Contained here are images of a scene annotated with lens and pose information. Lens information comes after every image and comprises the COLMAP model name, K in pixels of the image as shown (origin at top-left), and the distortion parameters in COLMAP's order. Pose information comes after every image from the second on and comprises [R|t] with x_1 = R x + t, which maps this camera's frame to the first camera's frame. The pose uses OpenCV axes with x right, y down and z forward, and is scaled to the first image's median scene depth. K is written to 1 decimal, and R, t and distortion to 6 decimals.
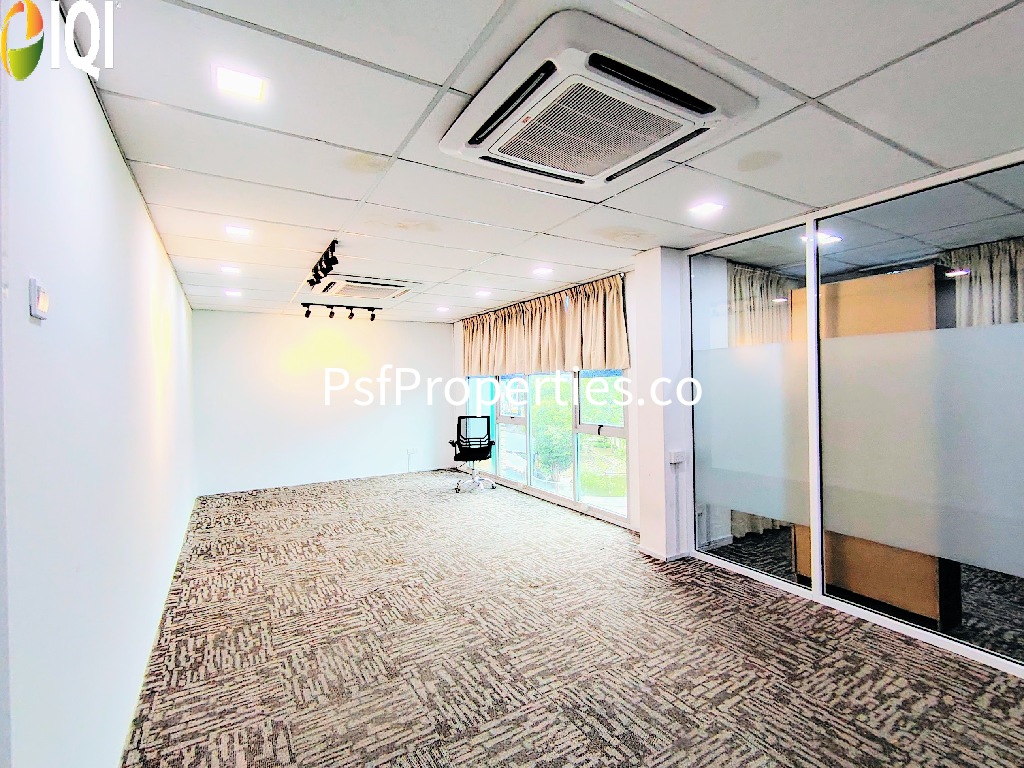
lens RADIAL K [[487.1, 0, 515.3], [0, 487.1, 380.0], [0, 0, 1]] dist [0.004722, -0.003077]
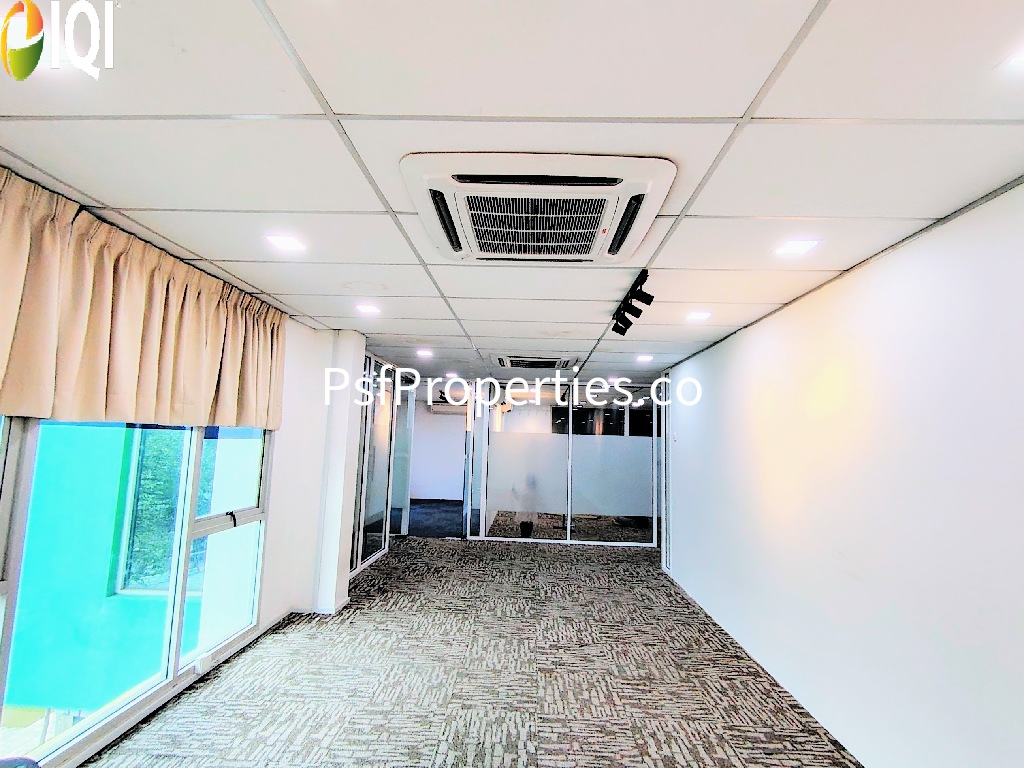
lens RADIAL K [[487.1, 0, 513.8], [0, 487.1, 390.3], [0, 0, 1]] dist [0.004722, -0.003077]
pose [[-0.841358, 0.047668, 0.538373, -0.795973], [-0.020970, 0.992474, -0.120645, -0.001507], [-0.540072, -0.112795, -0.834026, 2.123375]]
